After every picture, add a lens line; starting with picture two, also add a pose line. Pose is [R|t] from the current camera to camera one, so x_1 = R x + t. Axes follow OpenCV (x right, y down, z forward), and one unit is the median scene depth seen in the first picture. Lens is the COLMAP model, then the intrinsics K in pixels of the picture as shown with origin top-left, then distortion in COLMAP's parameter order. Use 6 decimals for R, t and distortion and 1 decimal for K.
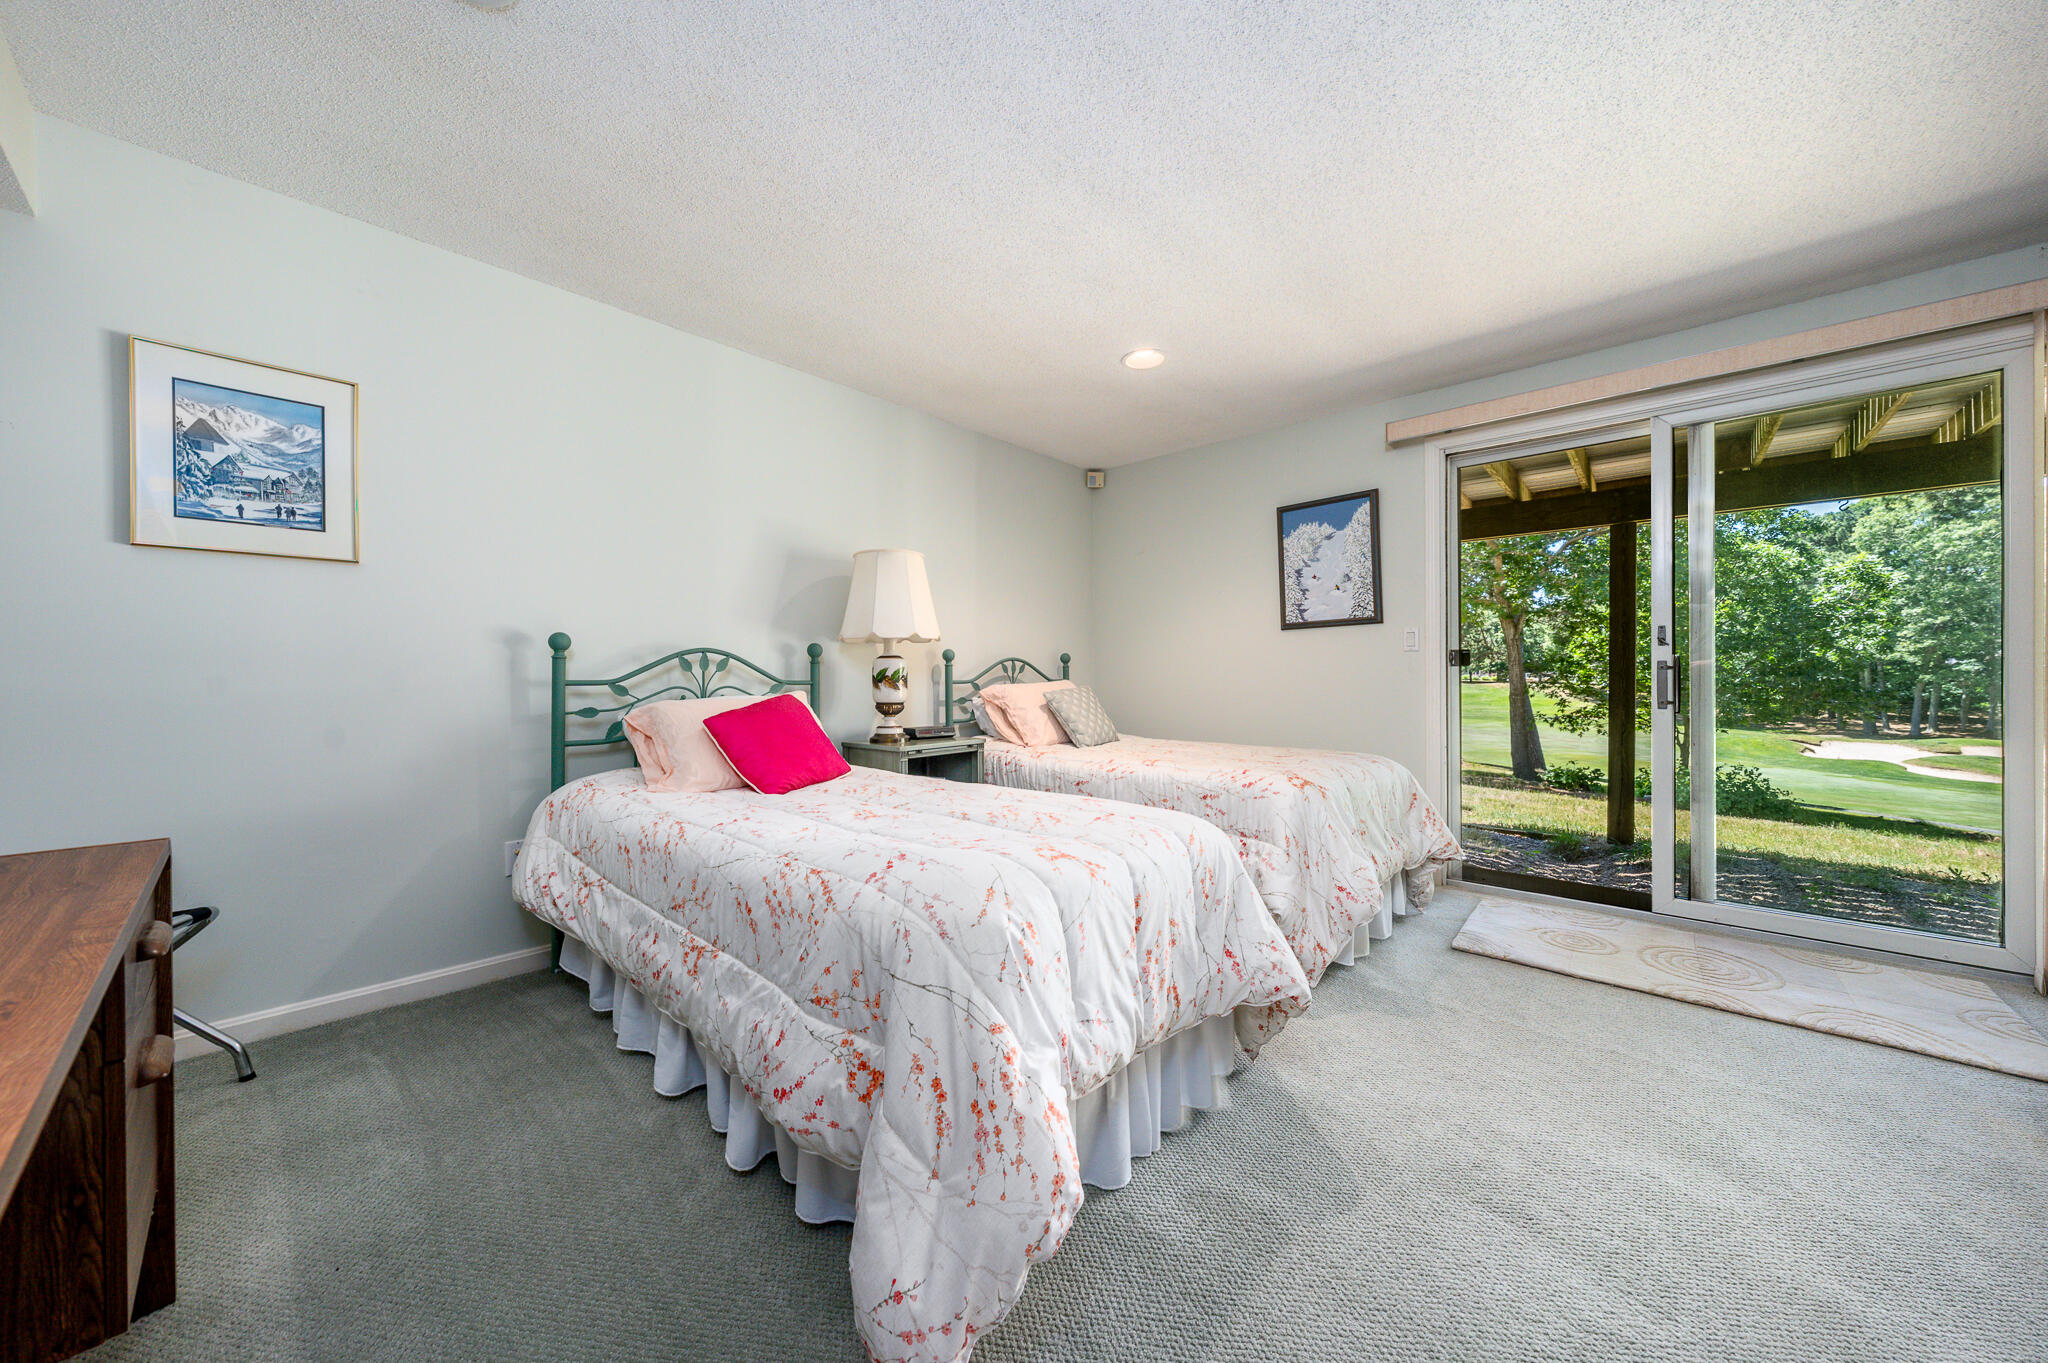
lens RADIAL K [[705.1, 0, 1024.0], [0, 705.1, 681.5], [0, 0, 1]] dist [-0.007847, -0.000074]
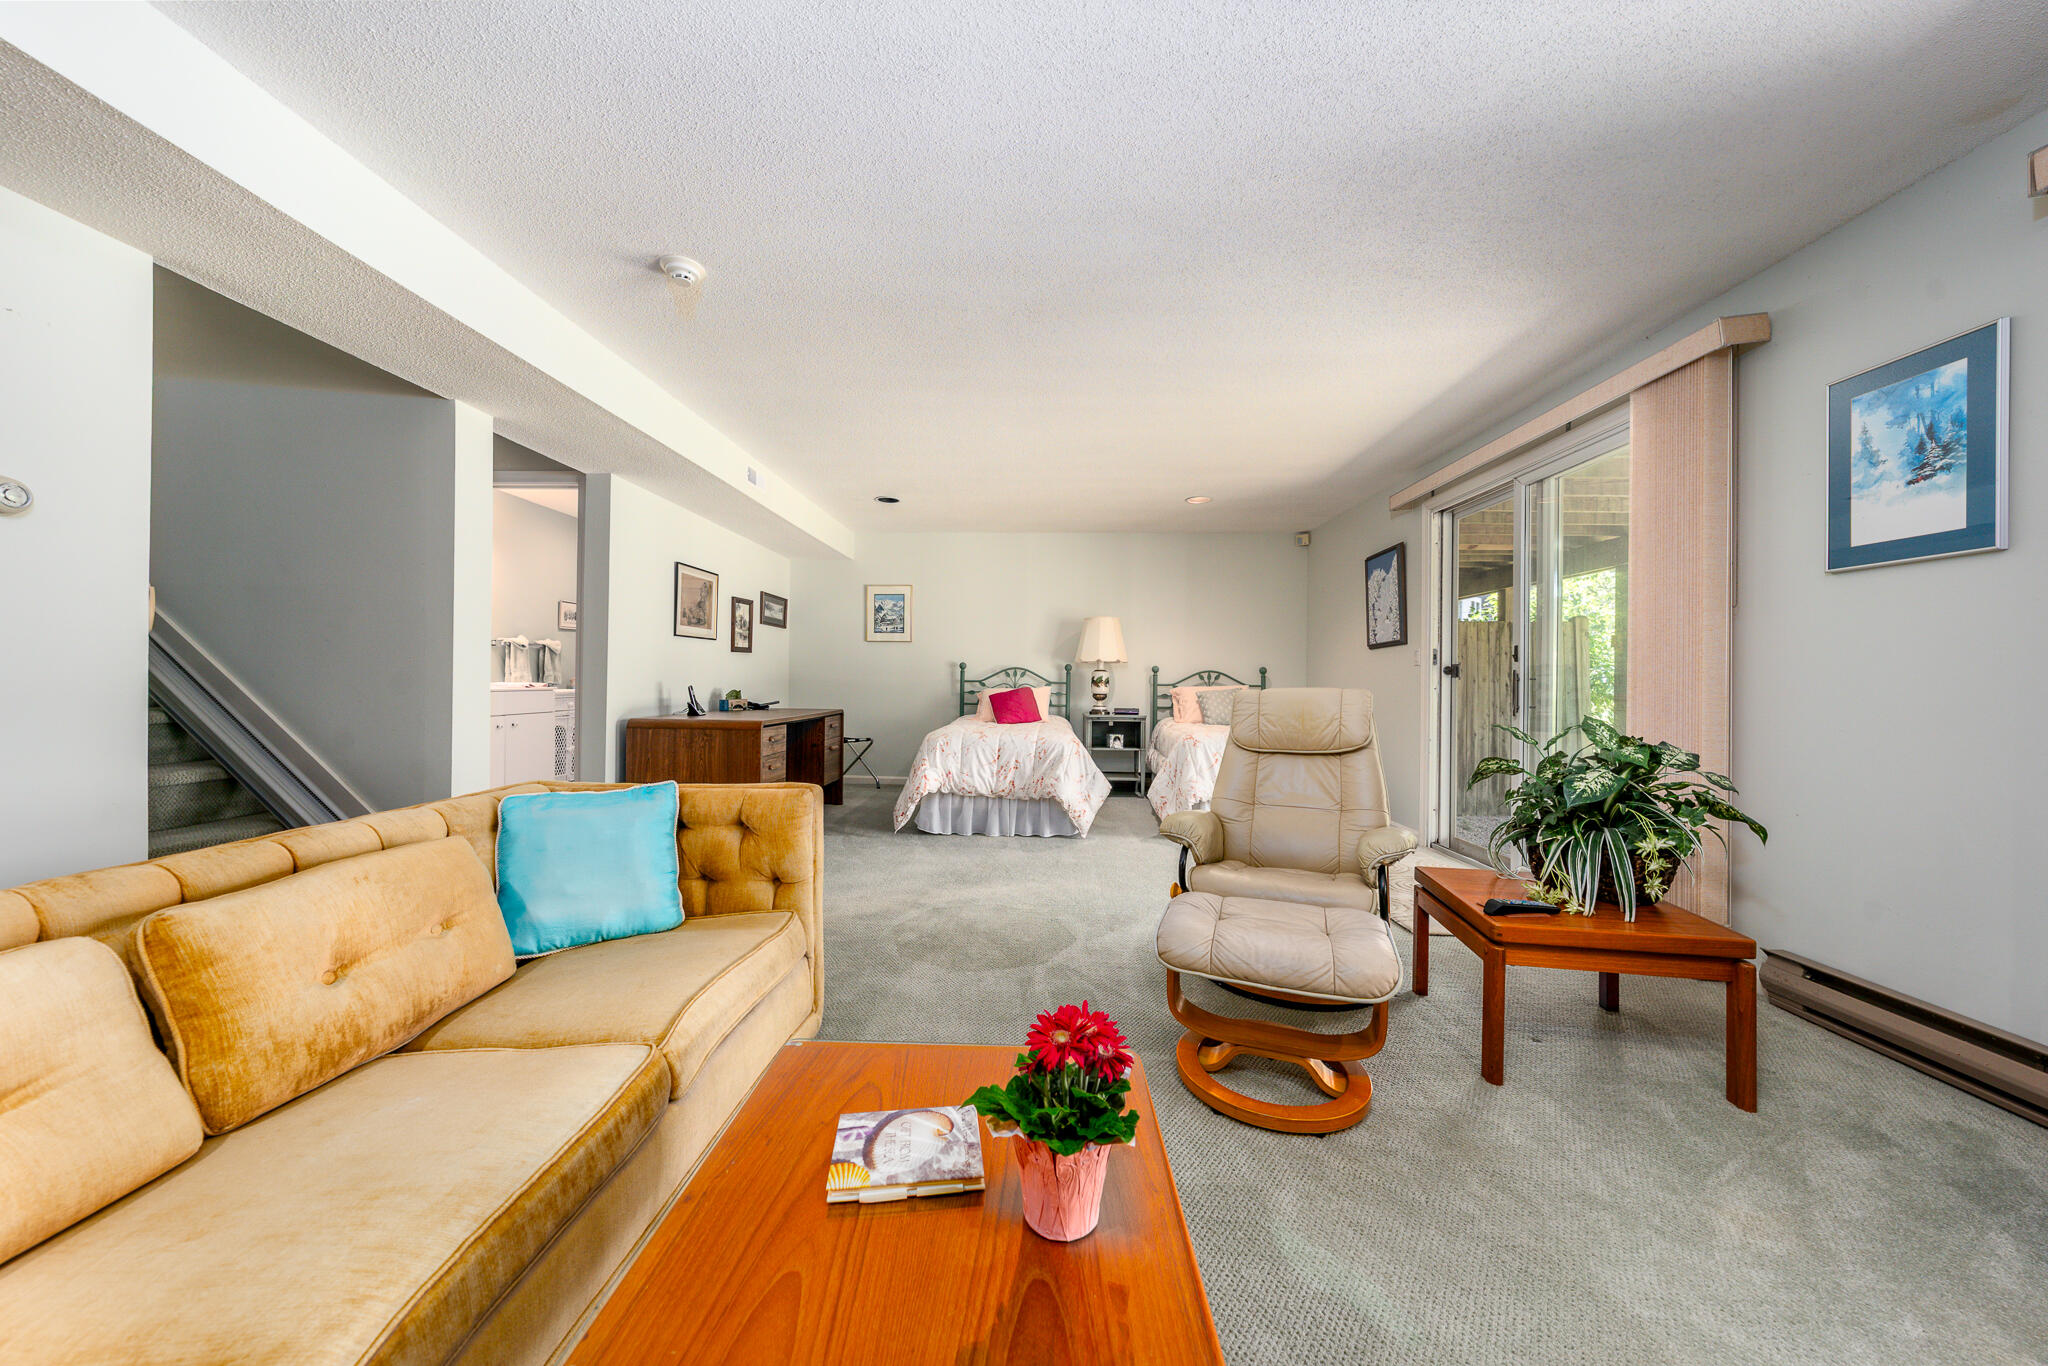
lens RADIAL K [[705.1, 0, 1024.0], [0, 705.1, 683.0], [0, 0, 1]] dist [-0.007847, -0.000074]
pose [[0.643118, 0.013123, -0.765655, 1.347802], [-0.021091, 0.999777, -0.000580, 0.005960], [0.765477, 0.016522, 0.643251, -0.485865]]
